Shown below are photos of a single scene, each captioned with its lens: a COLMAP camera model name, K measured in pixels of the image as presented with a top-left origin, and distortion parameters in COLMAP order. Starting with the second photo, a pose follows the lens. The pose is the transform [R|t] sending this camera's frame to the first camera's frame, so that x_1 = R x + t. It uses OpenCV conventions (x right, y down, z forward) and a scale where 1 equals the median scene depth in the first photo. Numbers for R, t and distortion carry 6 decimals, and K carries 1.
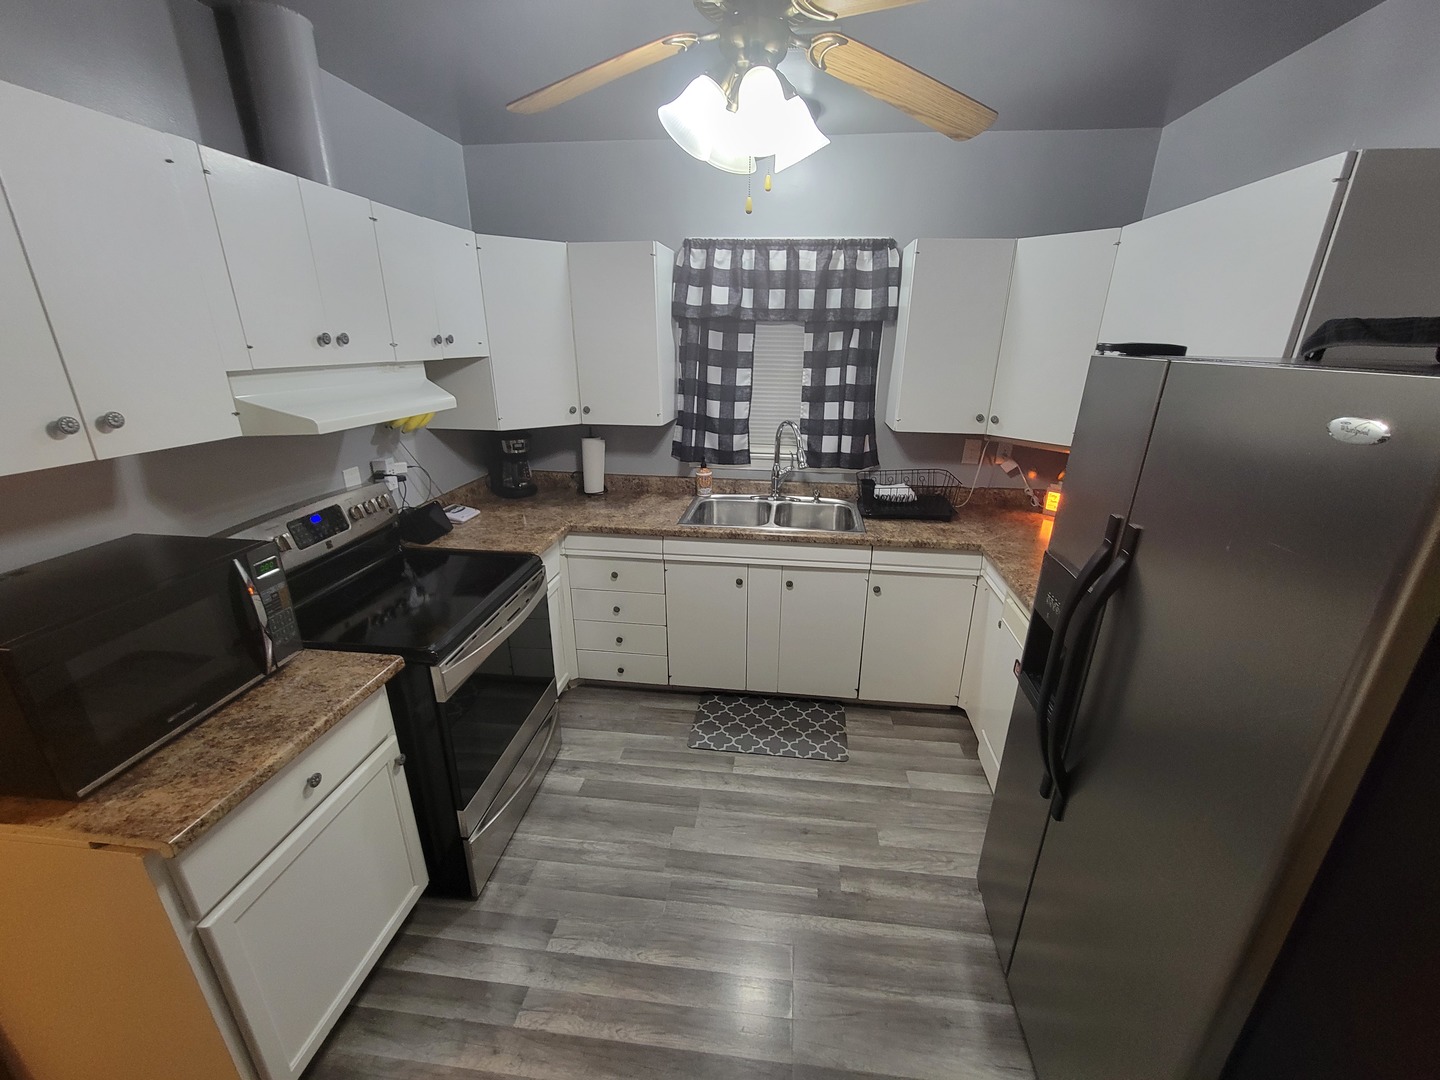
lens RADIAL K [[589.4, 0, 731.1], [0, 589.4, 551.5], [0, 0, 1]] dist [-0.001919, -0.000119]
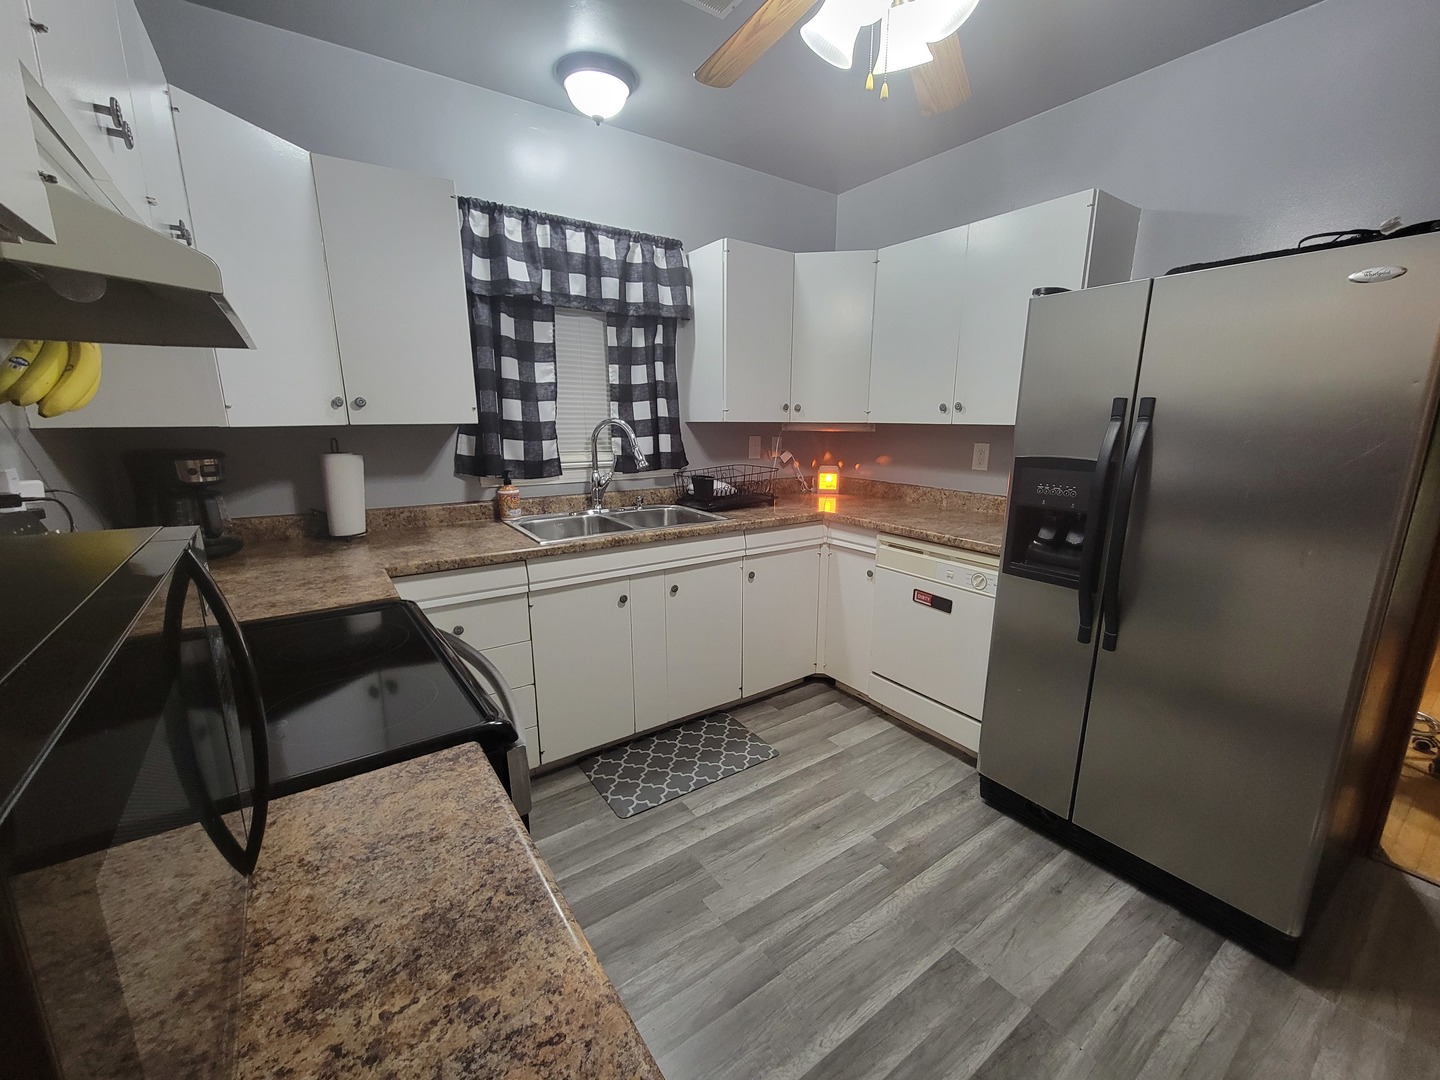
lens RADIAL K [[589.4, 0, 731.1], [0, 589.4, 551.5], [0, 0, 1]] dist [-0.001919, -0.000119]
pose [[0.740684, -0.157087, 0.653231, -0.404402], [0.236499, 0.971014, -0.034654, 0.050512], [-0.628853, 0.180156, 0.756365, 0.256320]]
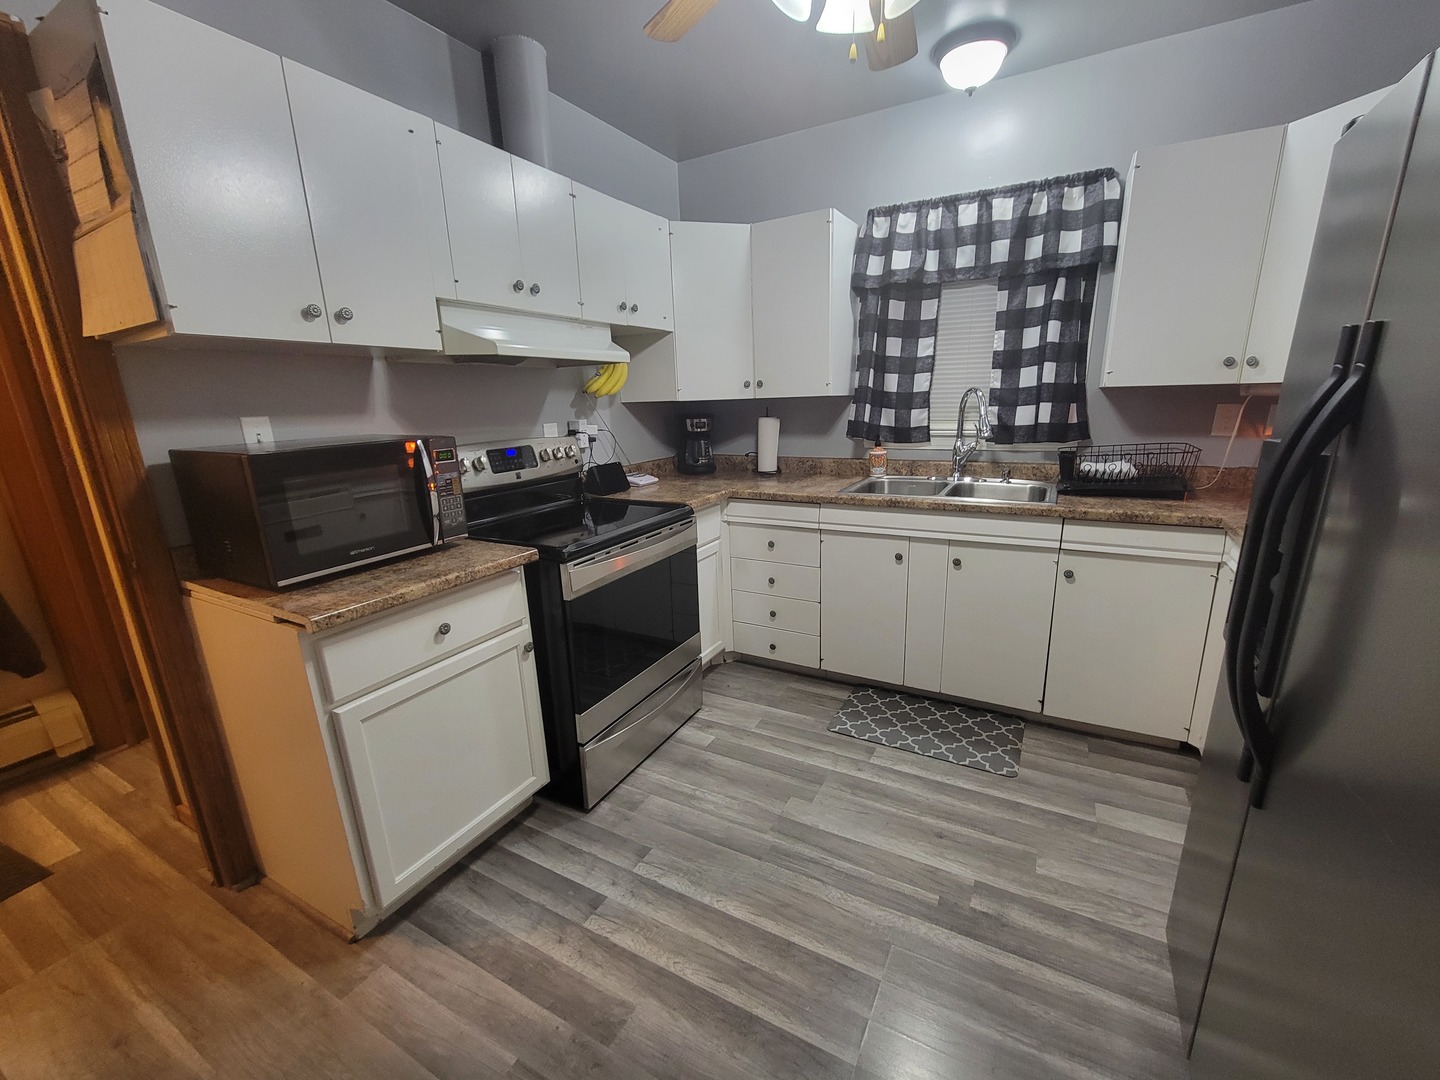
lens RADIAL K [[589.4, 0, 731.1], [0, 589.4, 551.5], [0, 0, 1]] dist [-0.001919, -0.000119]
pose [[0.925199, 0.059913, -0.374723, 0.113400], [-0.093518, 0.993001, -0.072131, 0.131728], [0.367779, 0.101779, 0.924326, 0.062449]]
